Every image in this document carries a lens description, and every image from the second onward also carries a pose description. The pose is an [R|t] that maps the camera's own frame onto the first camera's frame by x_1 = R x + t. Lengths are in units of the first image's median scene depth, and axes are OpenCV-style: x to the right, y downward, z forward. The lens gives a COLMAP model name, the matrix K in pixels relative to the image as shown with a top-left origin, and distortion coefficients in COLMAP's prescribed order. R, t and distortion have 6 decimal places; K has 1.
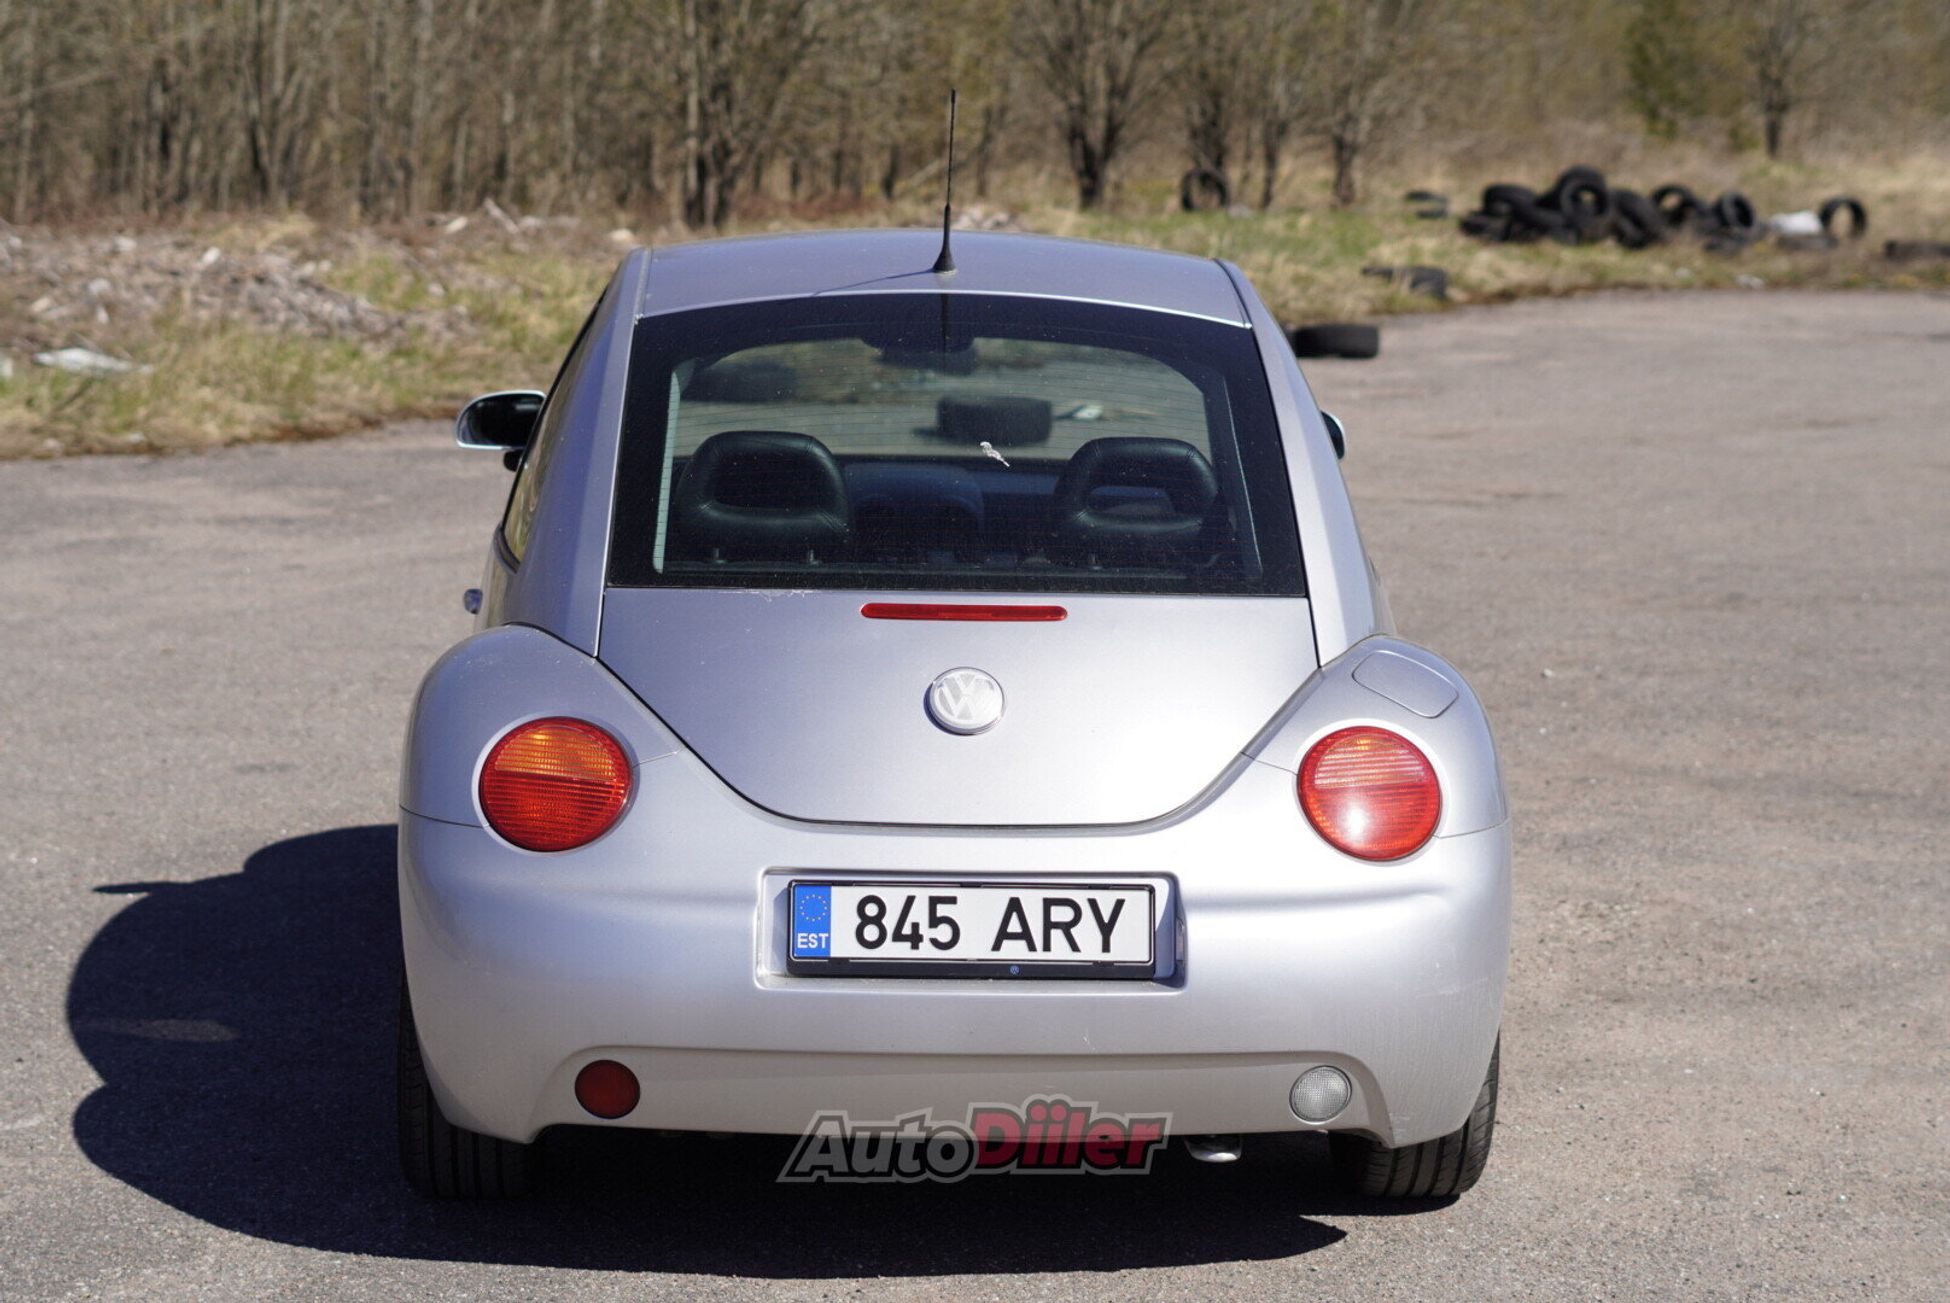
lens RADIAL K [[4195.3, 0, 975.3], [0, 4195.3, 651.6], [0, 0, 1]] dist [-0.064965, 0.000000]
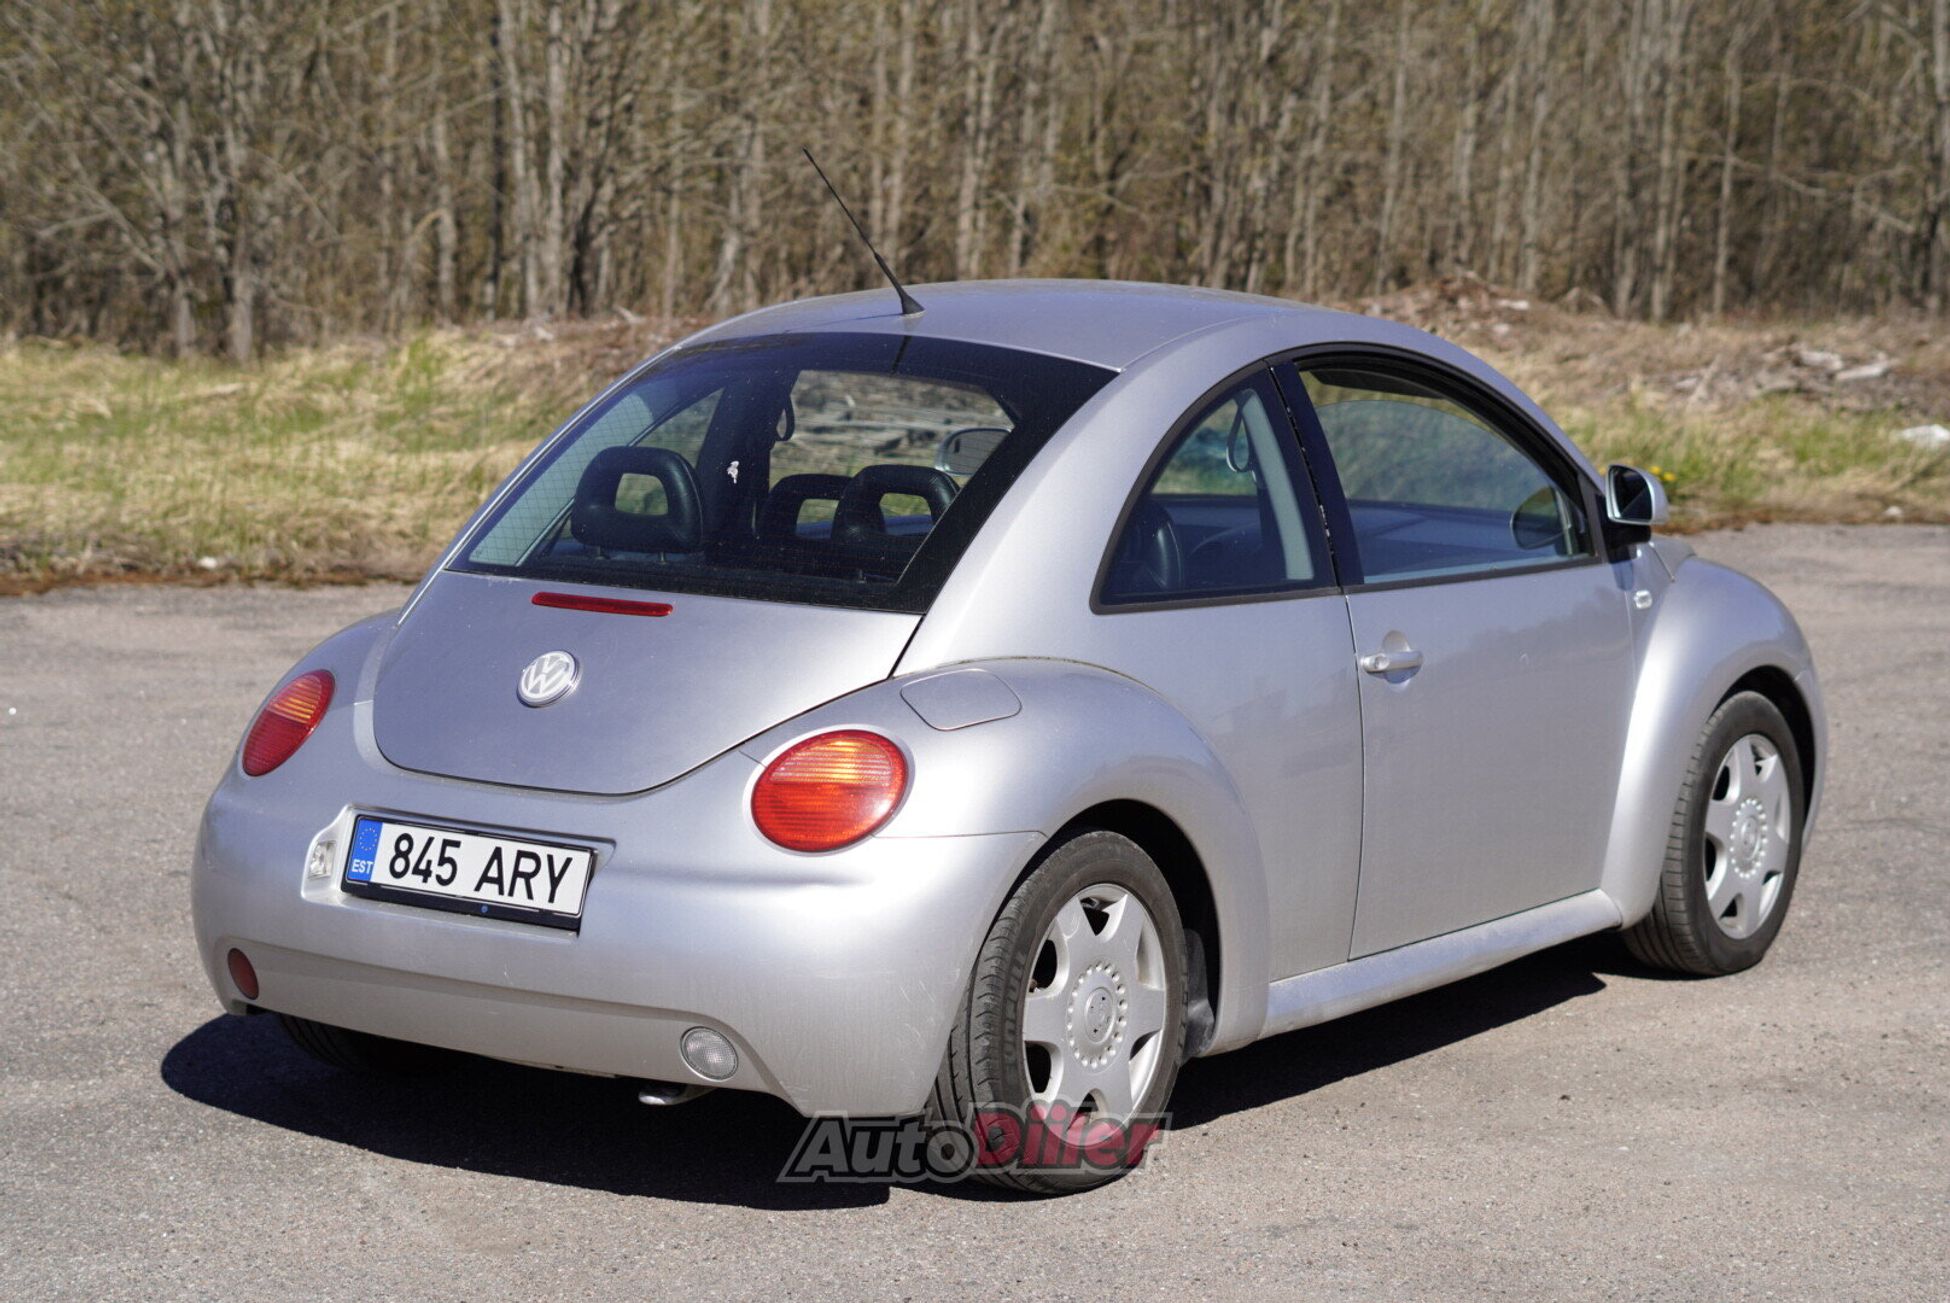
lens RADIAL K [[4195.3, 0, 974.6], [0, 4195.3, 650.7], [0, 0, 1]] dist [-0.064965, 0.000000]
pose [[0.783237, 0.062502, -0.618573, 0.782818], [-0.075917, 0.997103, 0.004624, -0.009830], [0.617070, 0.043339, 0.785714, 0.167851]]
